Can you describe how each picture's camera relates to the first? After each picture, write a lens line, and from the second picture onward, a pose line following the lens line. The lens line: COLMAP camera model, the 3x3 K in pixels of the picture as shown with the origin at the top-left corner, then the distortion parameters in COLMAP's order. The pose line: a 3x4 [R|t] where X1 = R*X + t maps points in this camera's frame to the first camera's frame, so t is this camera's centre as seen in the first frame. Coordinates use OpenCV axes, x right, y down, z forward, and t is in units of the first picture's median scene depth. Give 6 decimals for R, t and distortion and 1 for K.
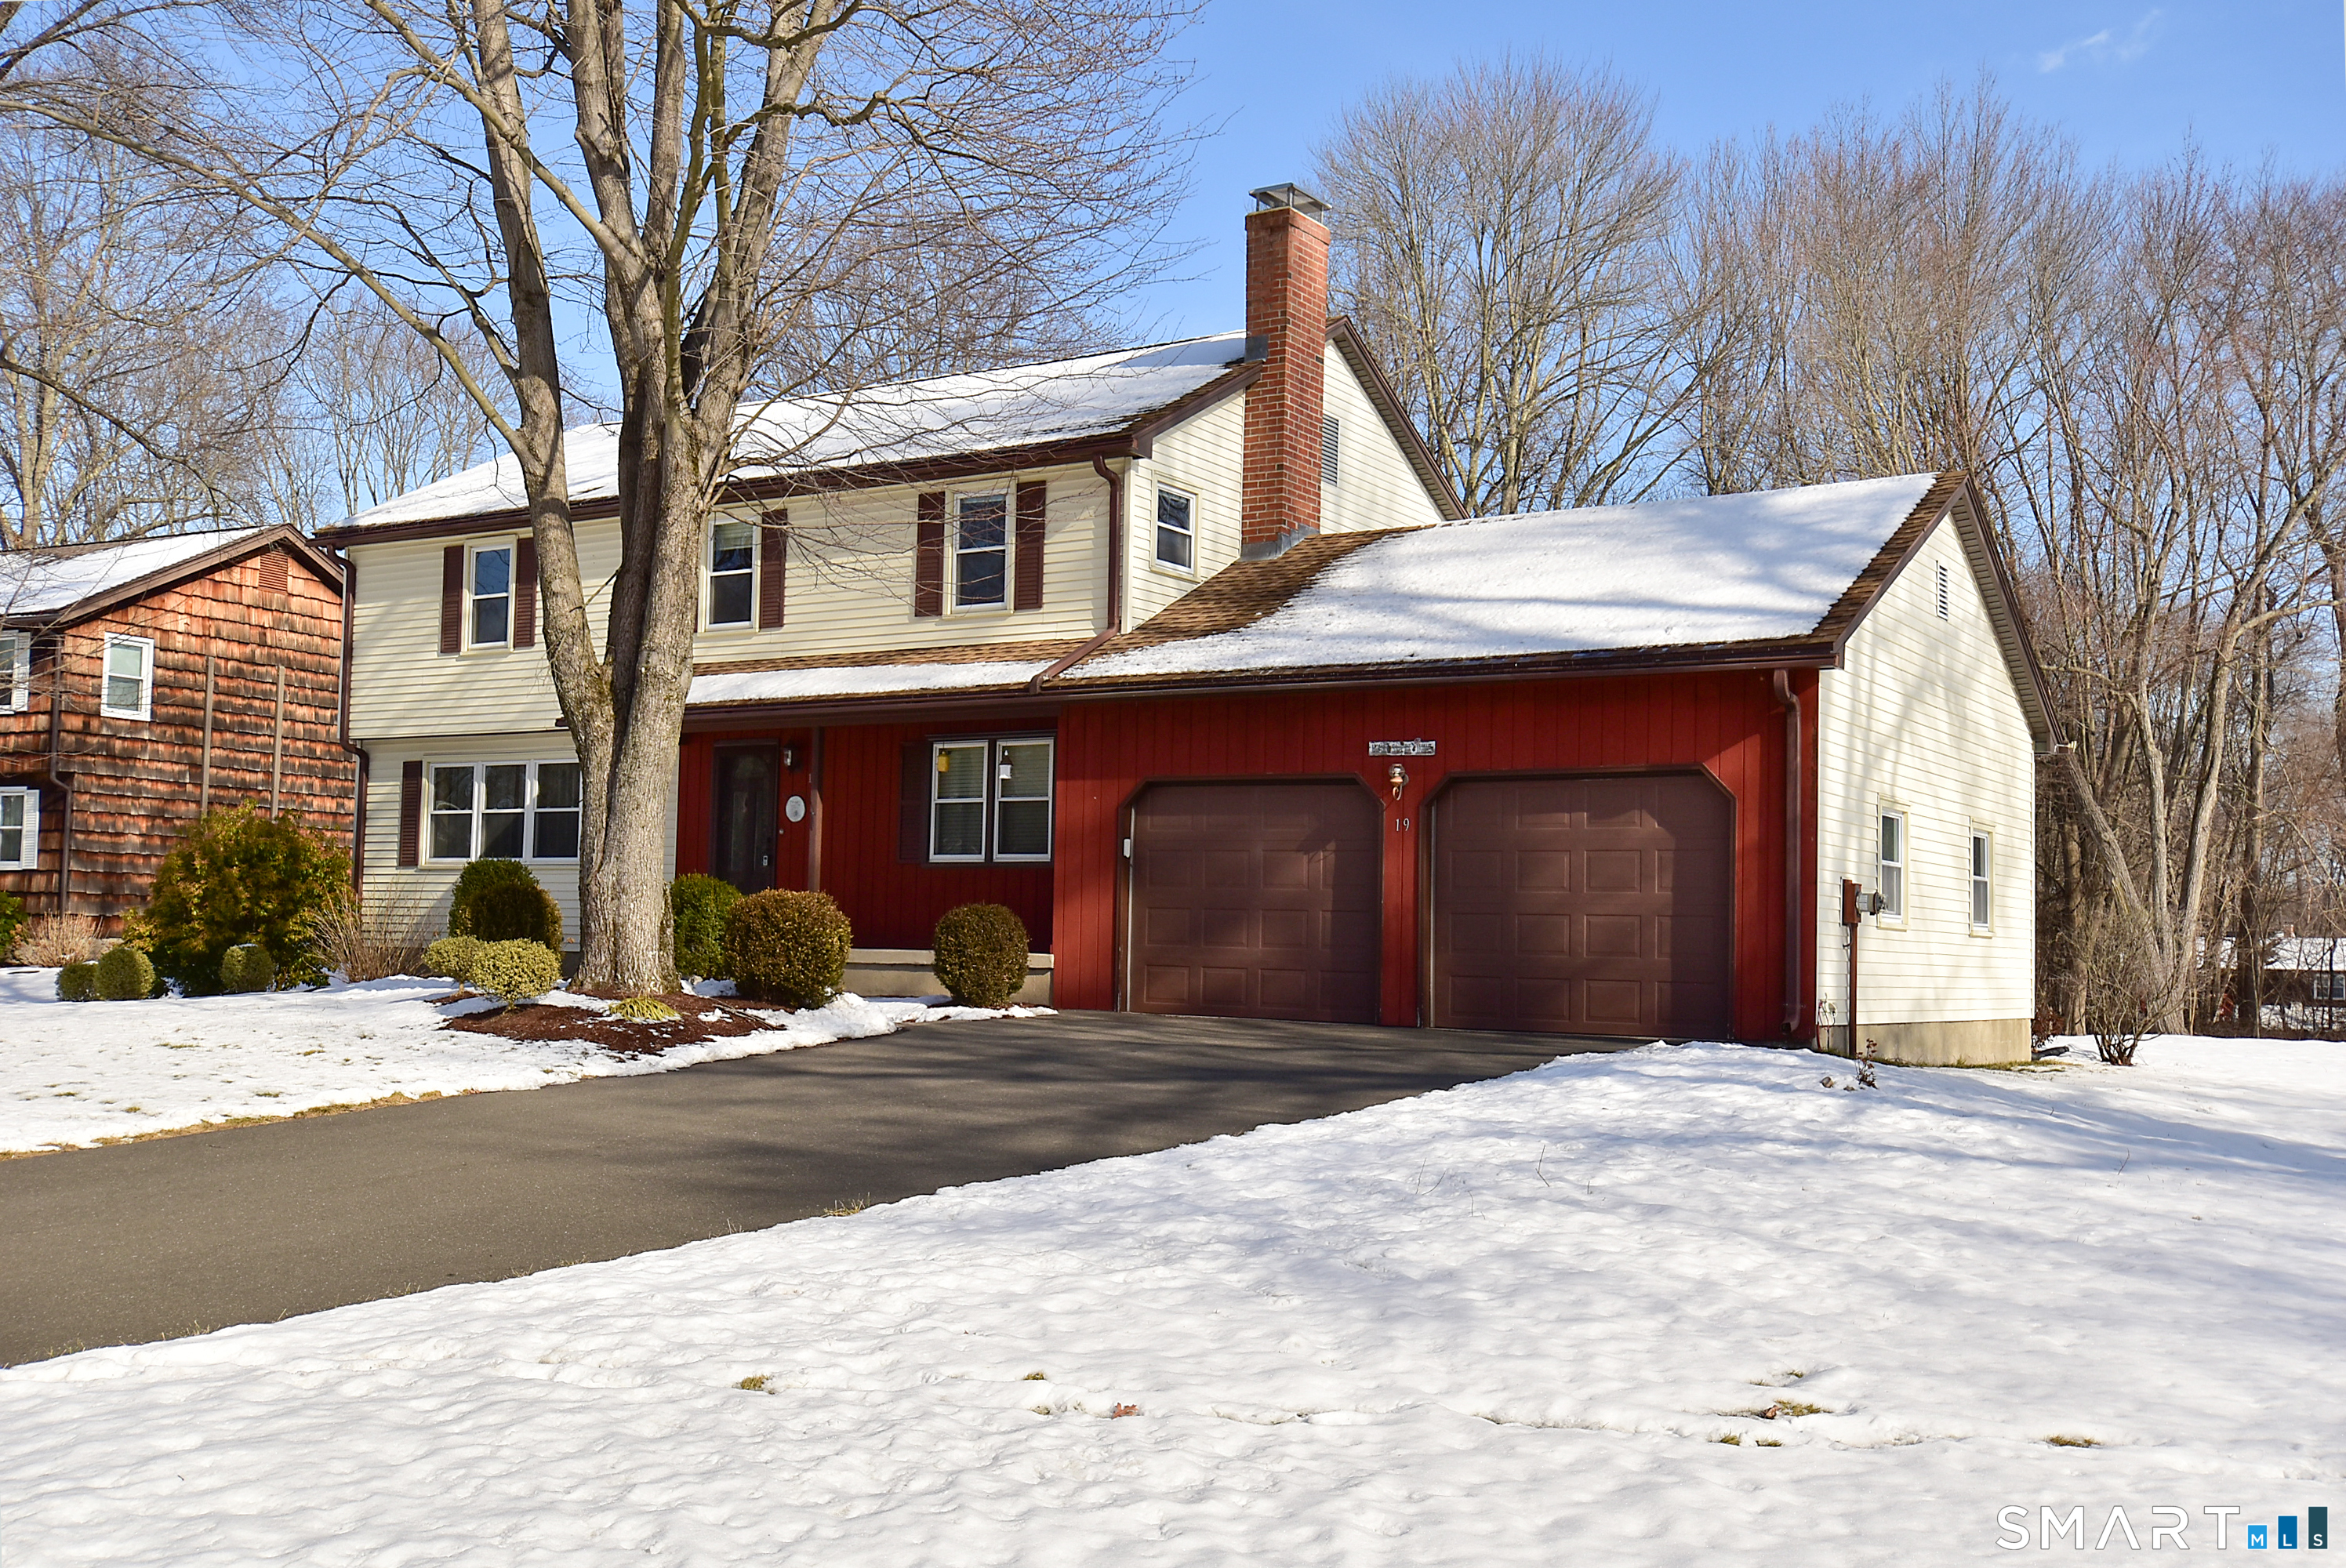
lens RADIAL K [[2534.6, 0, 1022.9], [0, 2534.6, 782.7], [0, 0, 1]] dist [0.004780, -0.000749]
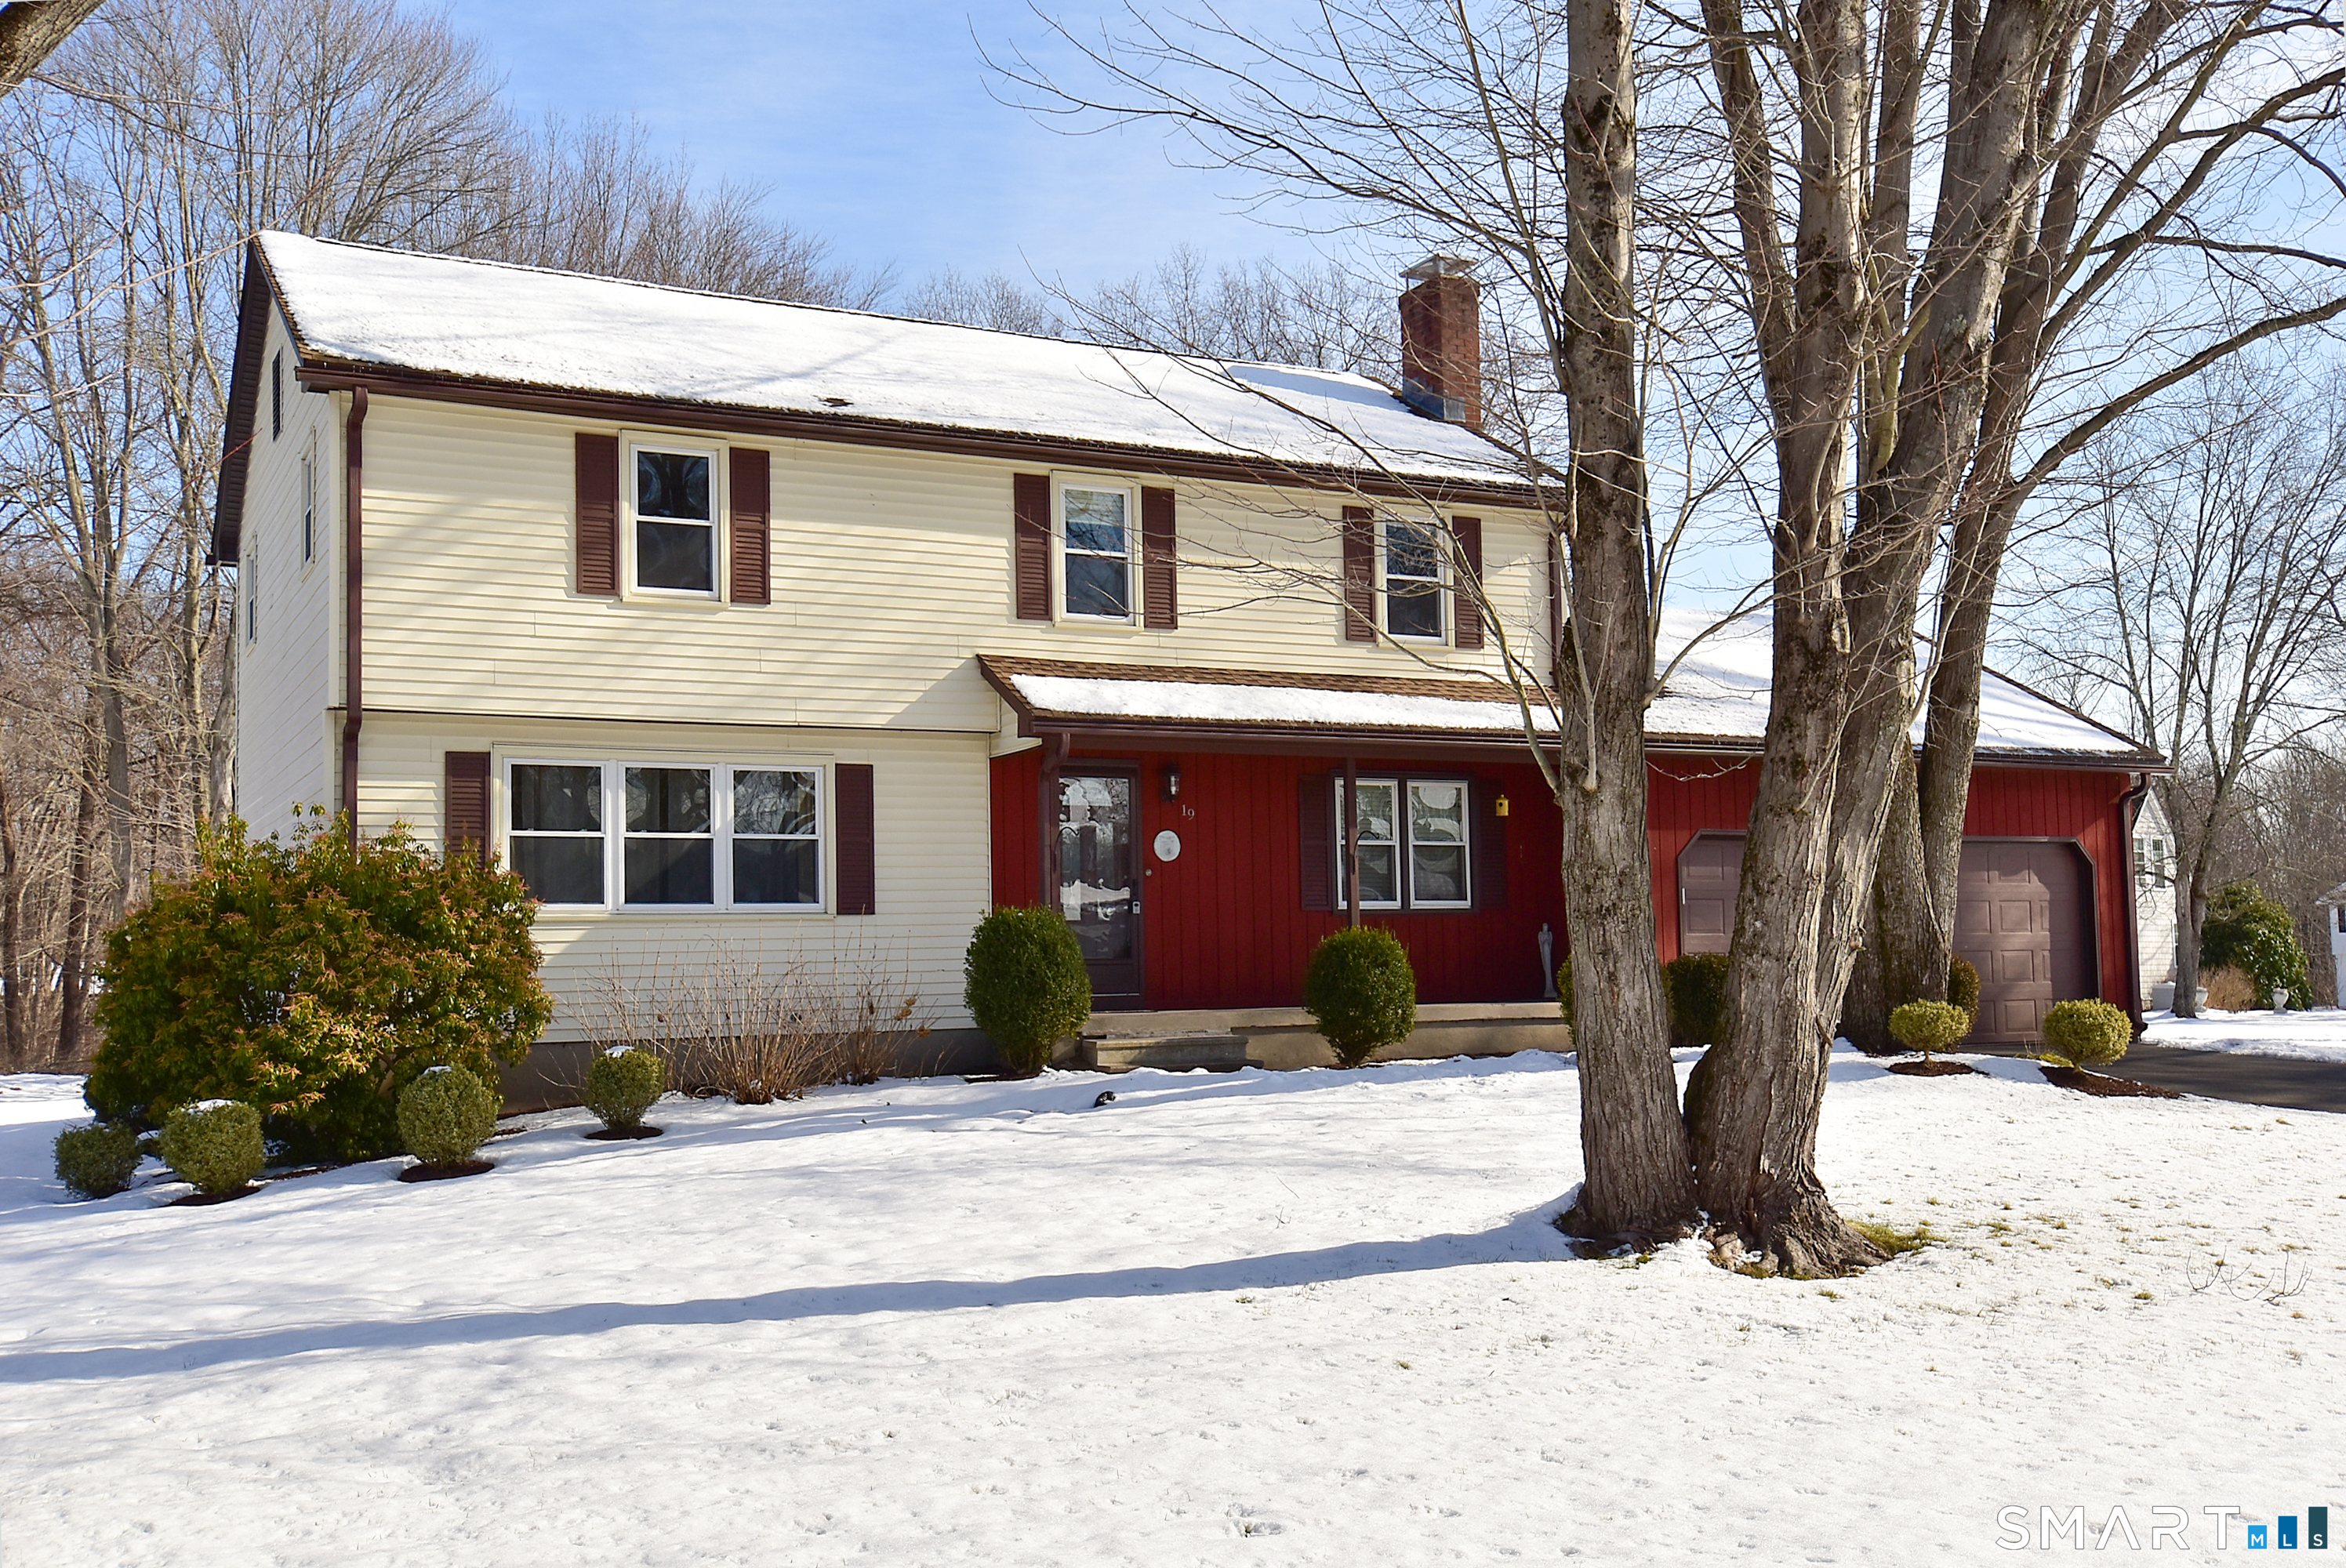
lens RADIAL K [[2534.6, 0, 1022.9], [0, 2534.6, 782.7], [0, 0, 1]] dist [0.004780, -0.000749]
pose [[0.394649, 0.039147, 0.917998, -0.907894], [-0.032027, 0.999071, -0.028836, 0.015450], [-0.918274, -0.018020, 0.395536, 0.732910]]
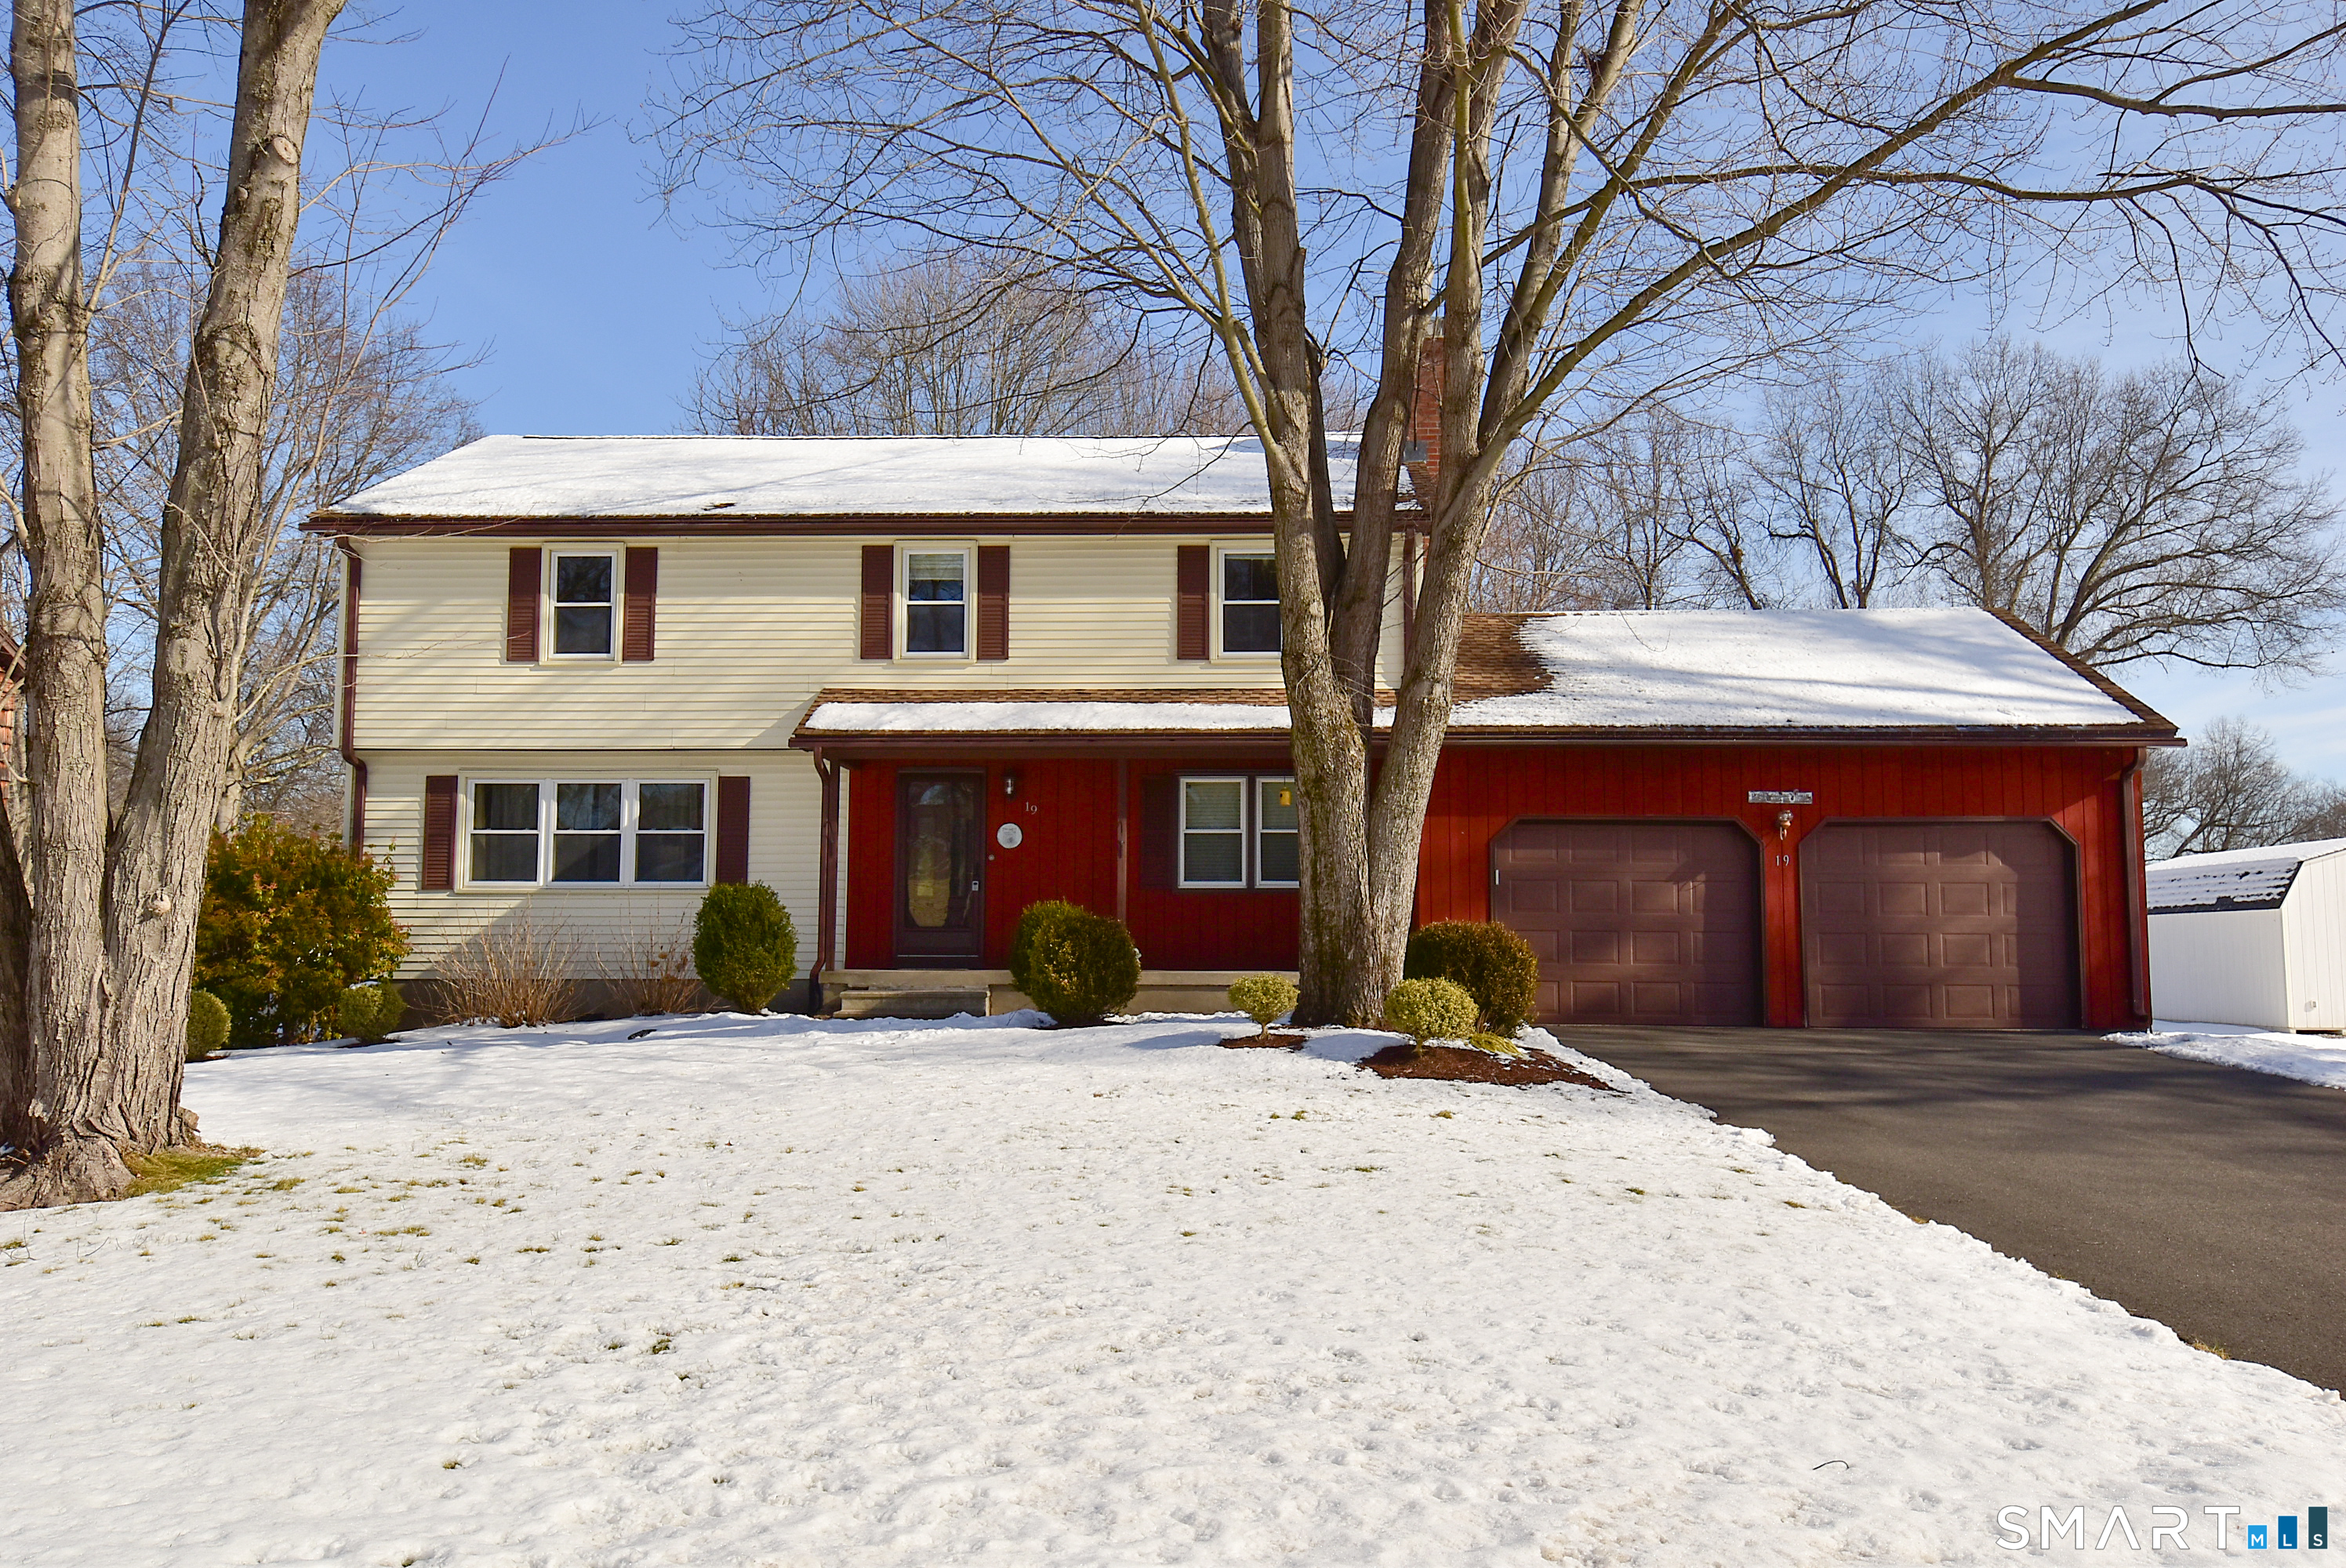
lens RADIAL K [[1787.0, 0, 1070.7], [0, 1787.0, 785.6], [0, 0, 1]] dist [0.001600, 0.001931]
pose [[0.818163, 0.032839, 0.574047, -0.503049], [-0.021252, 0.999413, -0.026884, 0.008981], [-0.574593, 0.009796, 0.818381, 0.400658]]
